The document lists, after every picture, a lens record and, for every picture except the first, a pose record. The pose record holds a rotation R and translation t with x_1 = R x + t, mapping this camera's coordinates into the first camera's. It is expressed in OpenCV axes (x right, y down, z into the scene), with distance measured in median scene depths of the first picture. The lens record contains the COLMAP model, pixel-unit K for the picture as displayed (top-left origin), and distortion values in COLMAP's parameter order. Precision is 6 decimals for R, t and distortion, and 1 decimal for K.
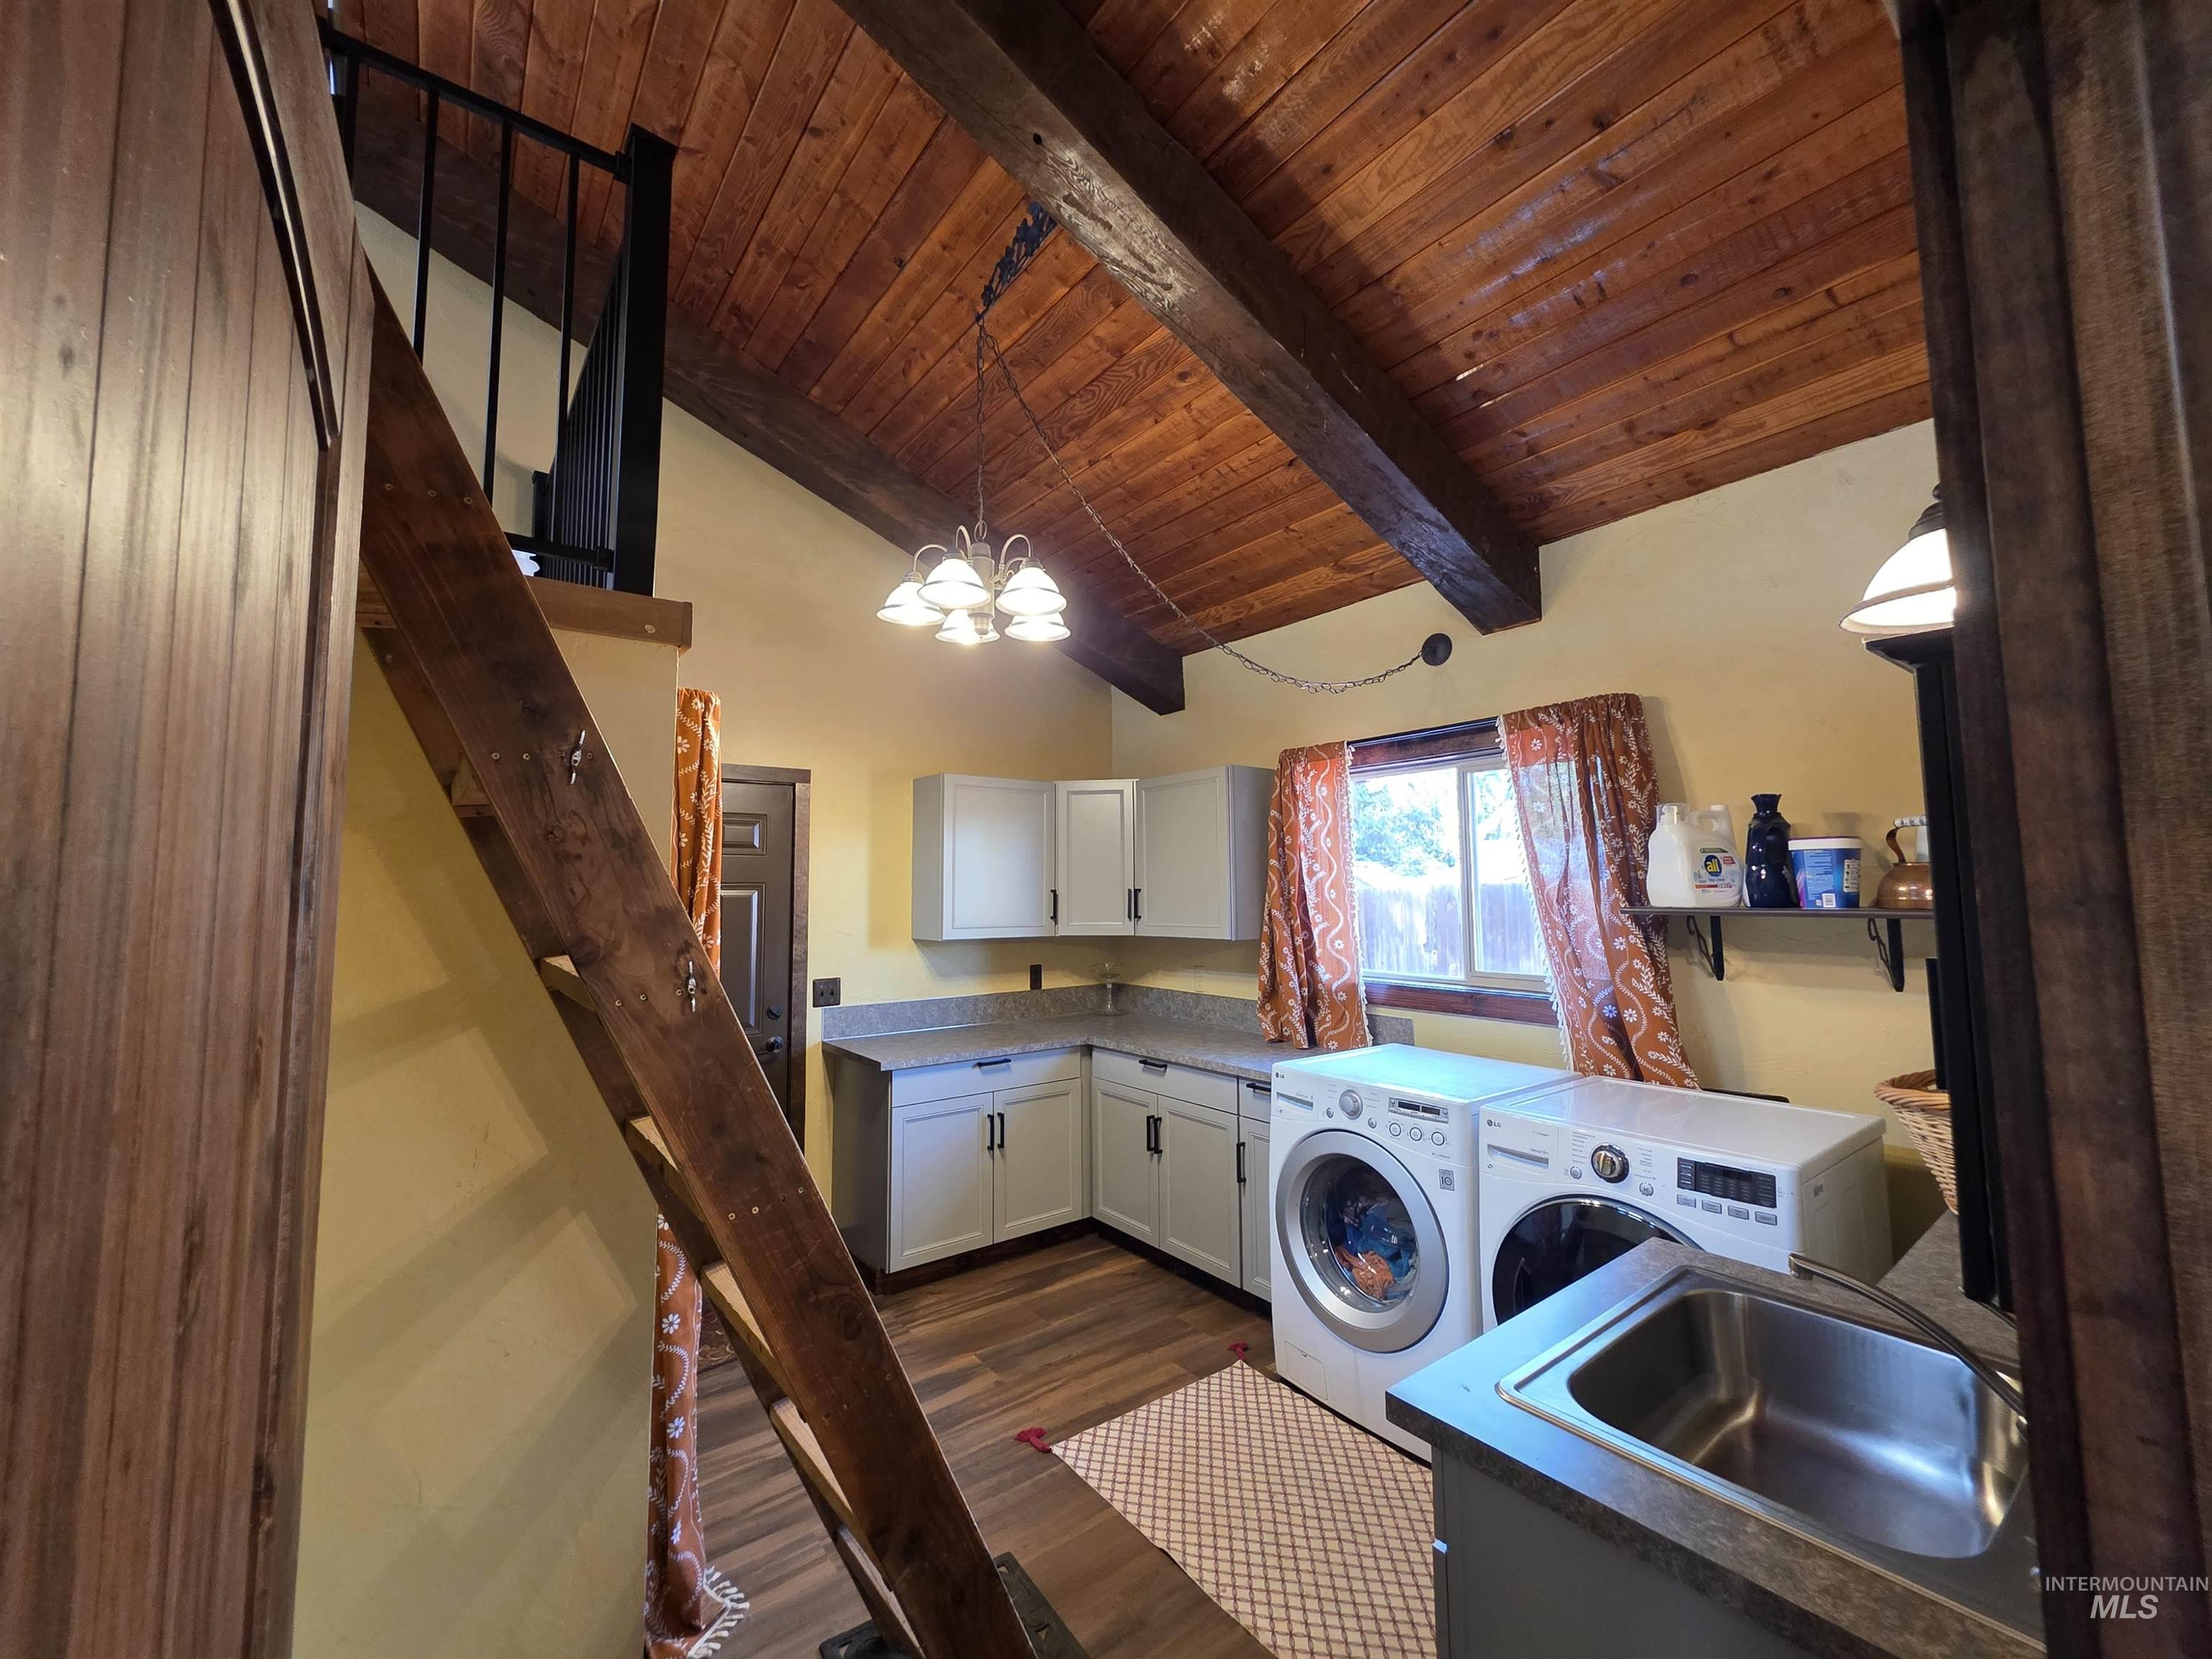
lens RADIAL K [[882.7, 0, 1101.2], [0, 882.7, 823.3], [0, 0, 1]] dist [0.002646, 0.000022]
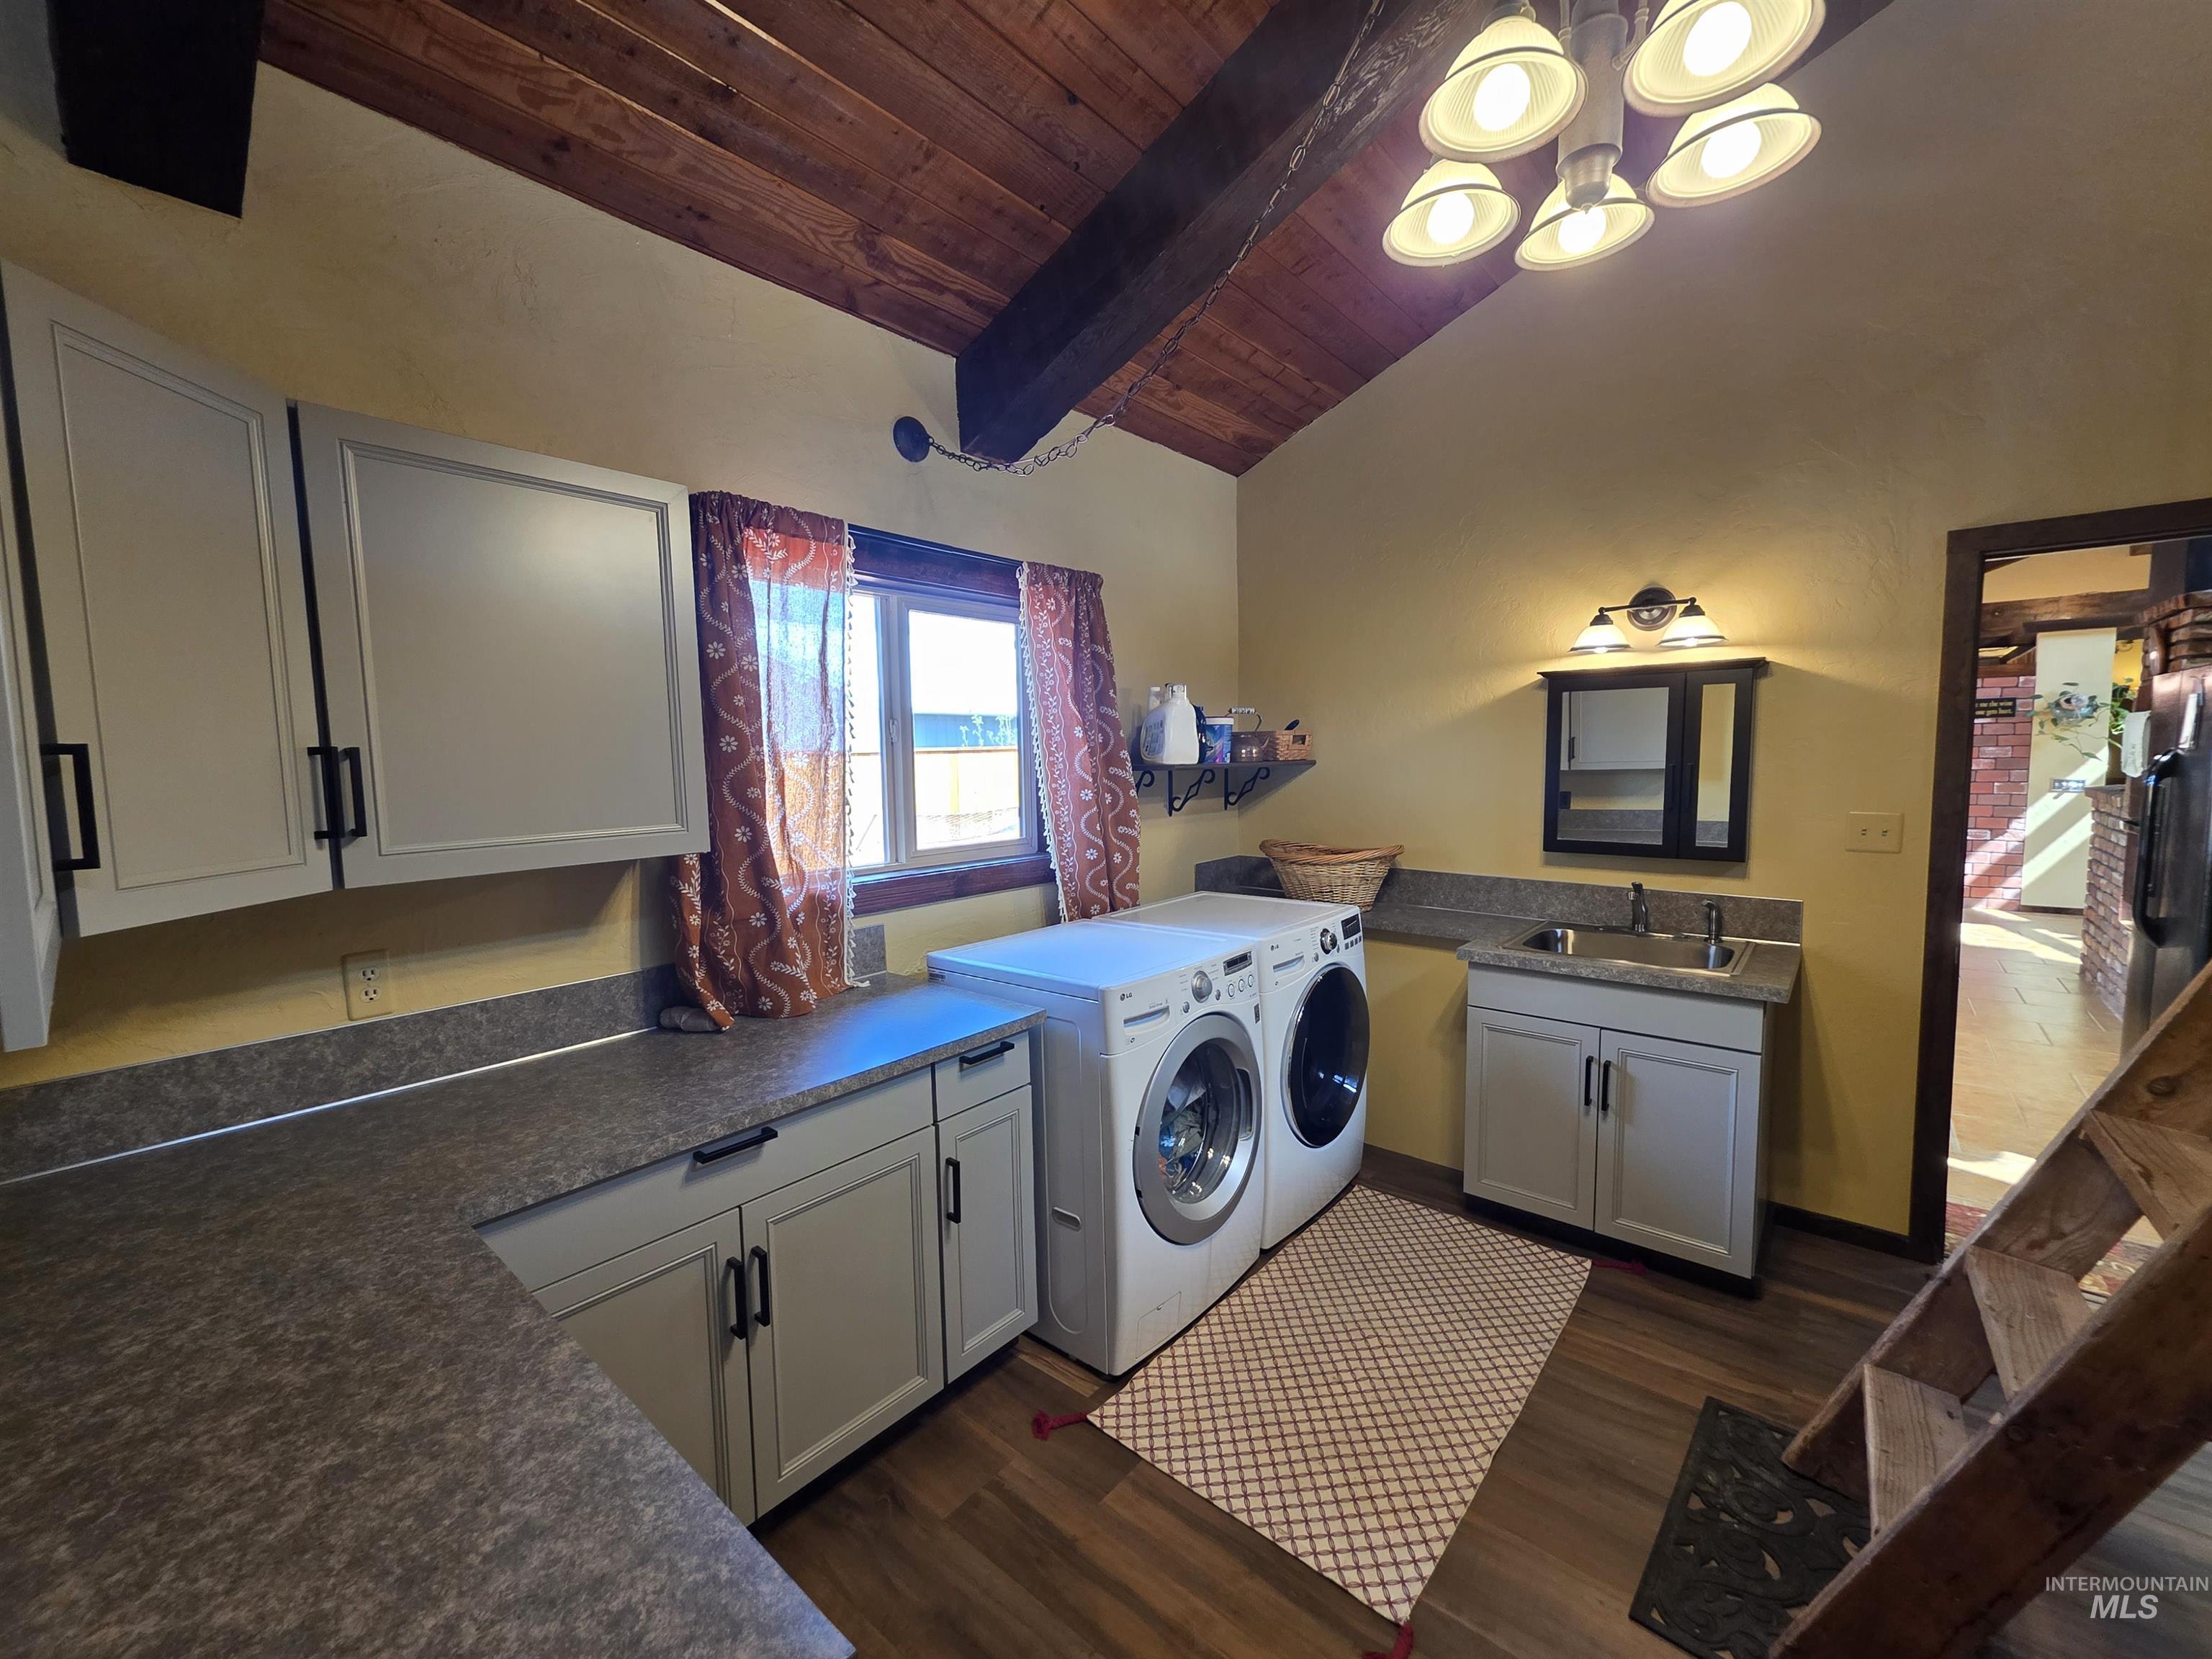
lens RADIAL K [[882.7, 0, 1098.1], [0, 882.7, 833.2], [0, 0, 1]] dist [0.002646, 0.000022]
pose [[-0.208932, -0.073505, 0.975164, -0.499811], [-0.054695, 0.996489, 0.063394, 0.101460], [-0.976399, -0.040091, -0.212219, 1.170647]]
